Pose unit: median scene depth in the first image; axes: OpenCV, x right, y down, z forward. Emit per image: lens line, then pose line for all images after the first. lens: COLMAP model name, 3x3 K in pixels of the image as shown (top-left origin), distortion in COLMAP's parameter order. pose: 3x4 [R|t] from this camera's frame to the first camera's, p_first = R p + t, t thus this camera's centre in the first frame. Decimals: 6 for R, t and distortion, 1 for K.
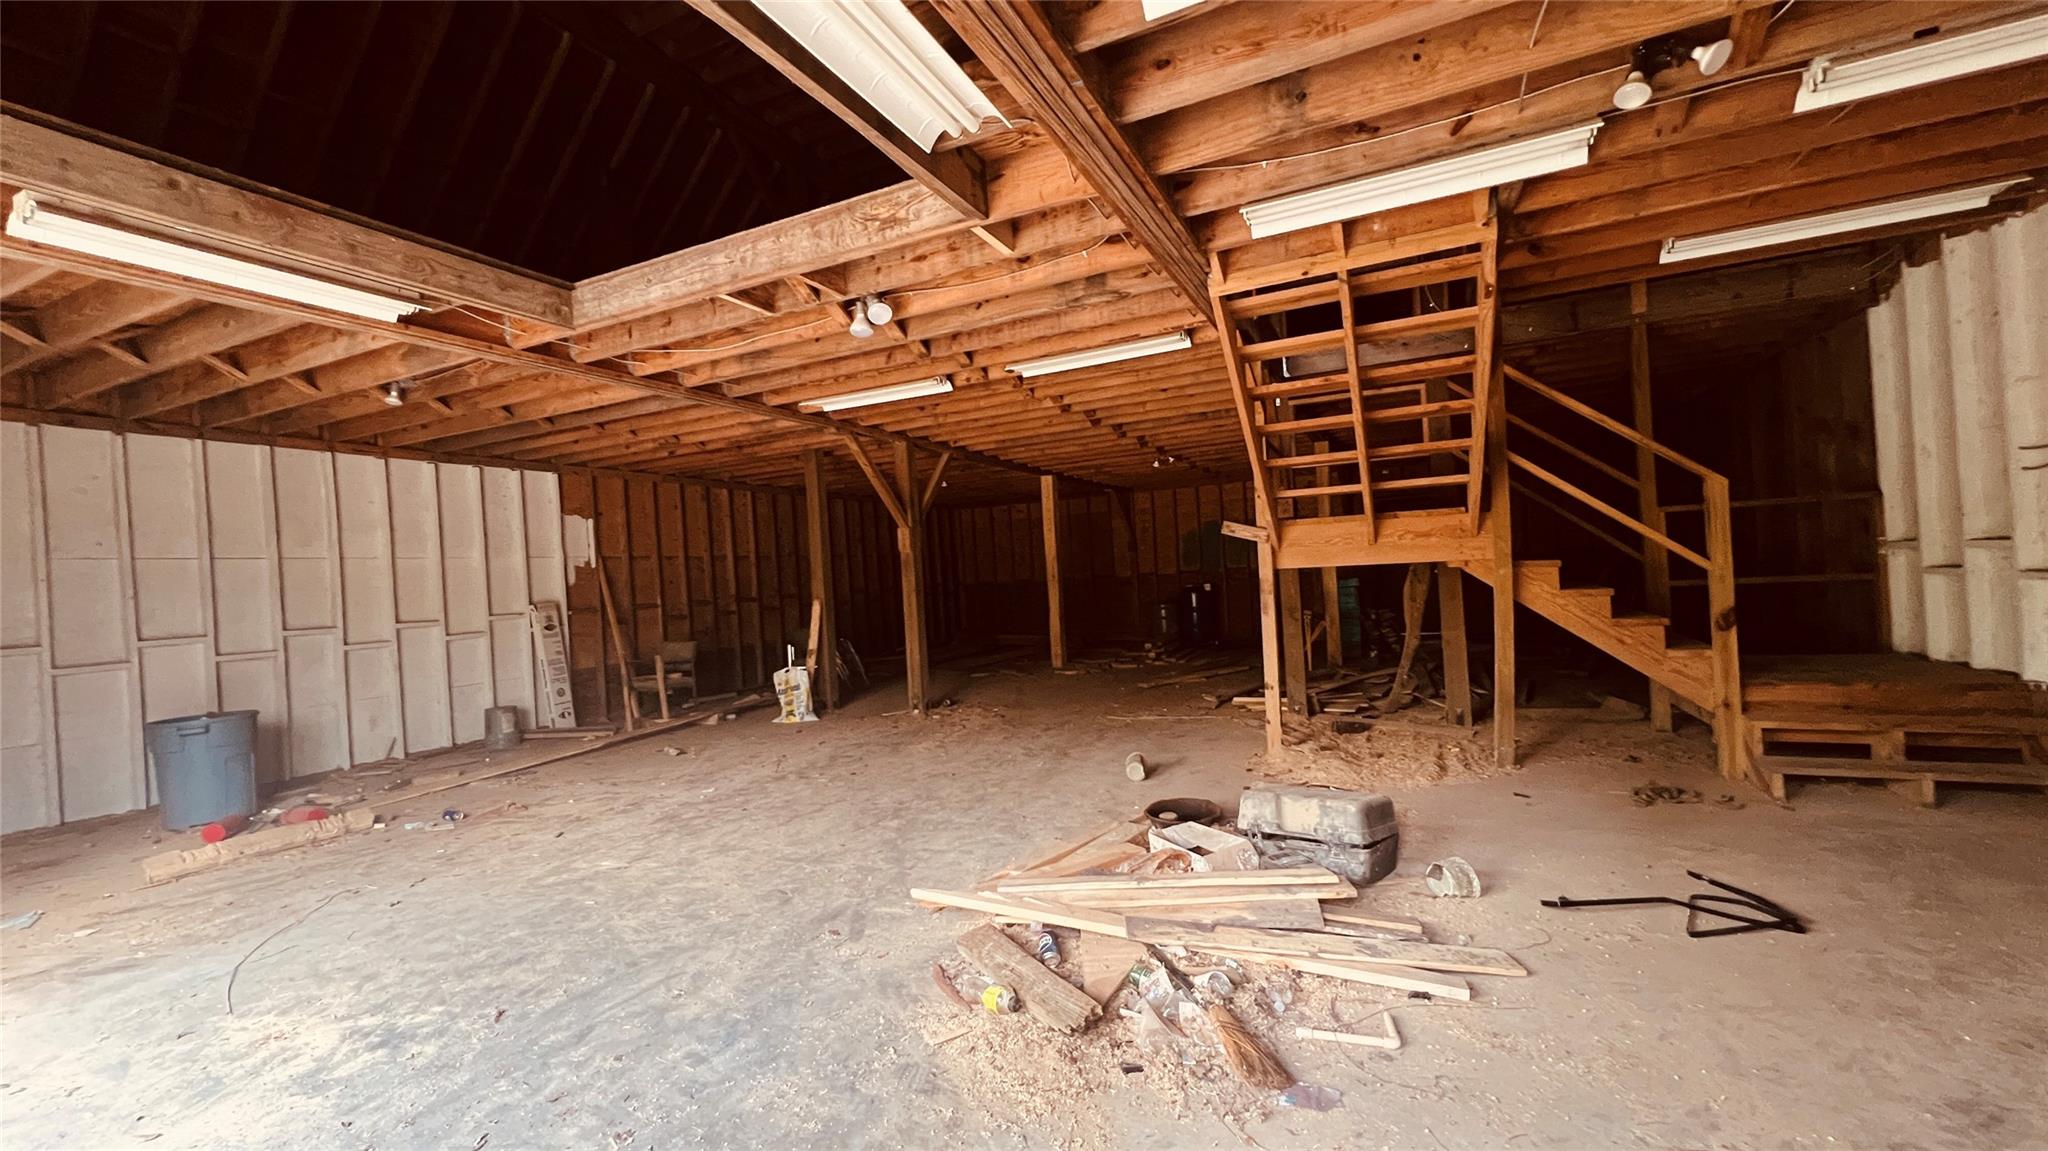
lens RADIAL K [[806.5, 0, 1028.1], [0, 806.5, 575.5], [0, 0, 1]] dist [-0.010886, -0.000213]
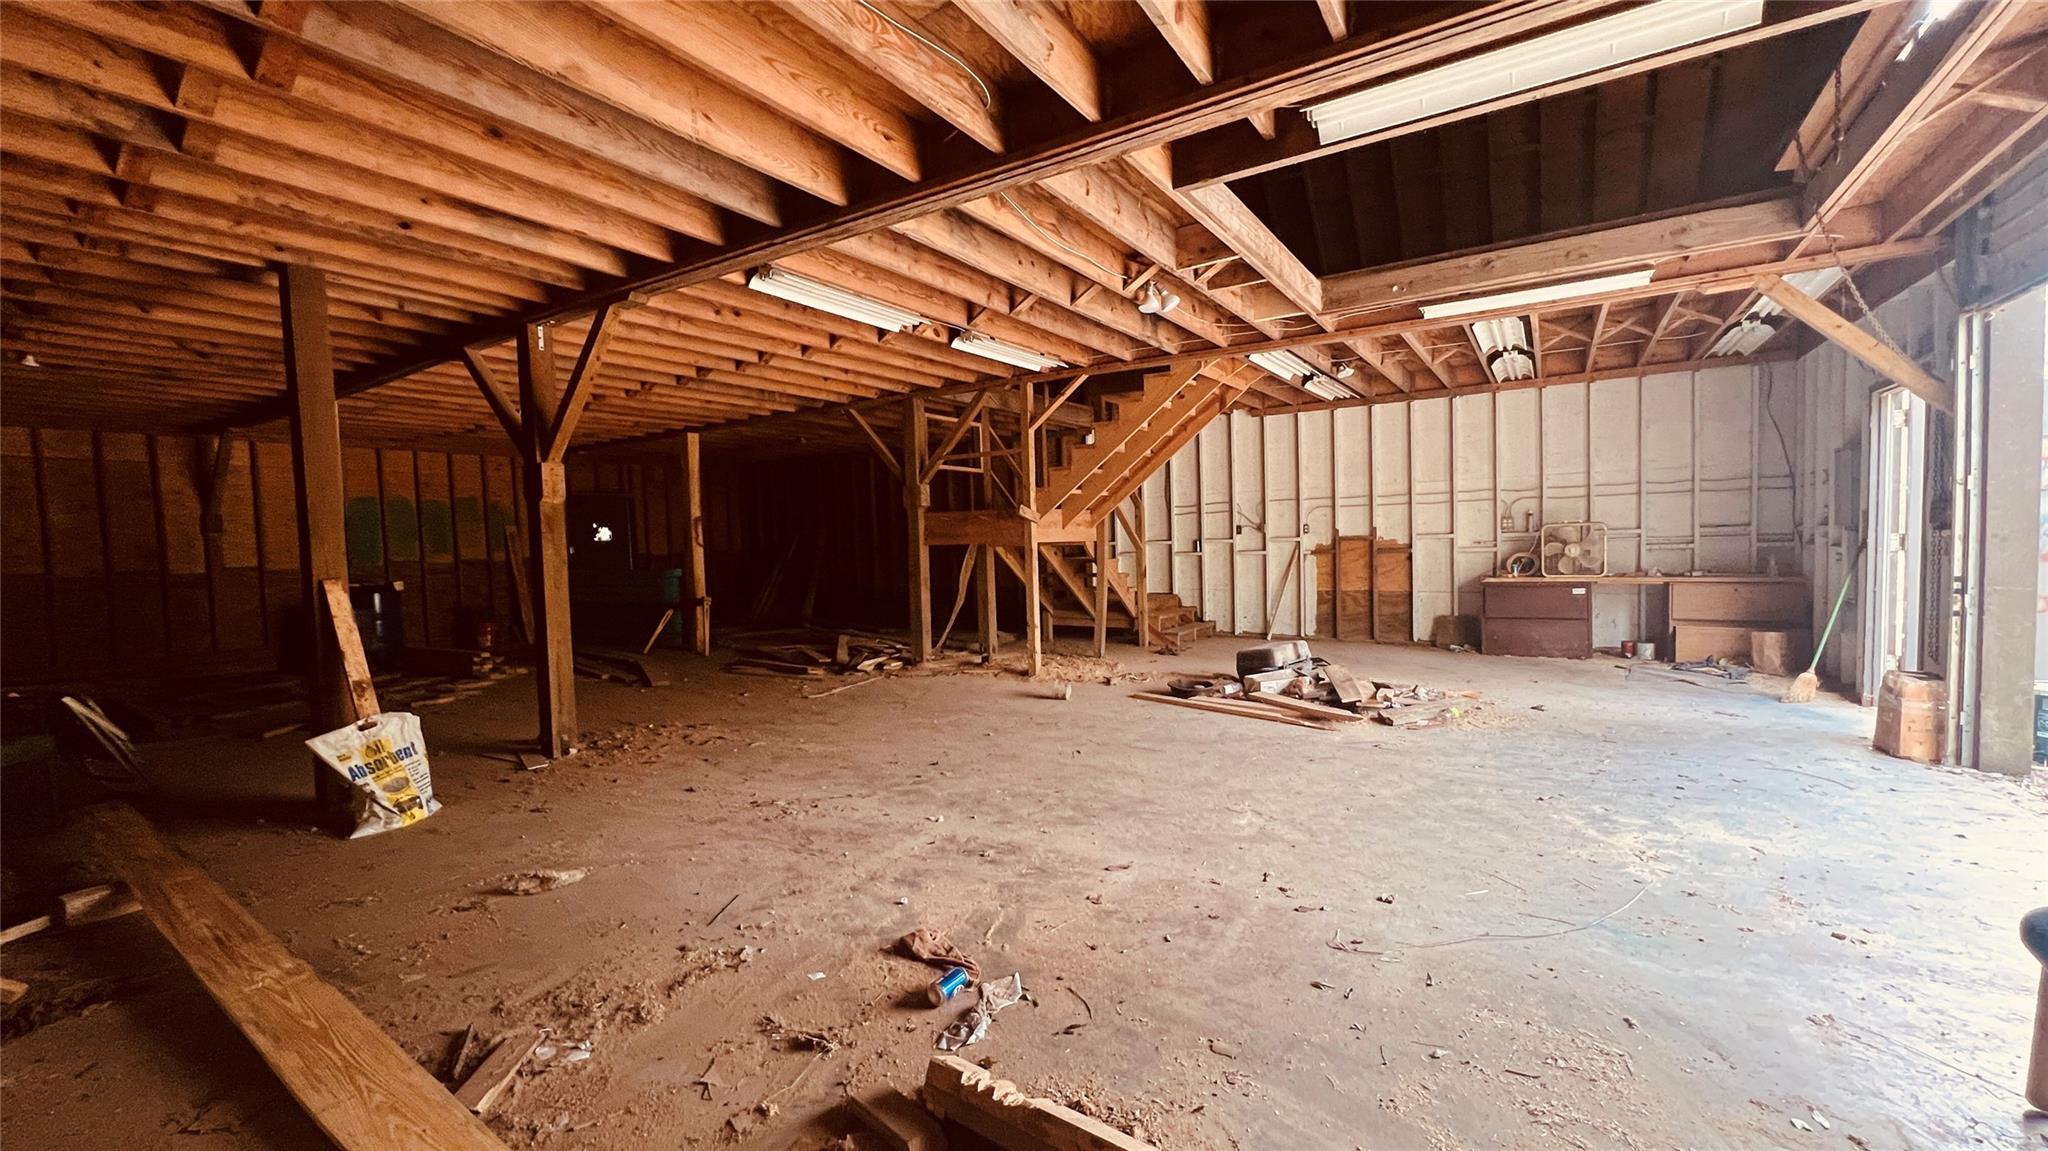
lens RADIAL K [[806.5, 0, 1025.5], [0, 806.5, 574.6], [0, 0, 1]] dist [-0.010886, -0.000213]
pose [[0.159069, 0.003099, 0.987263, -1.421207], [0.022752, 0.999718, -0.006804, 0.080025], [-0.987005, 0.023544, 0.158953, 1.063053]]
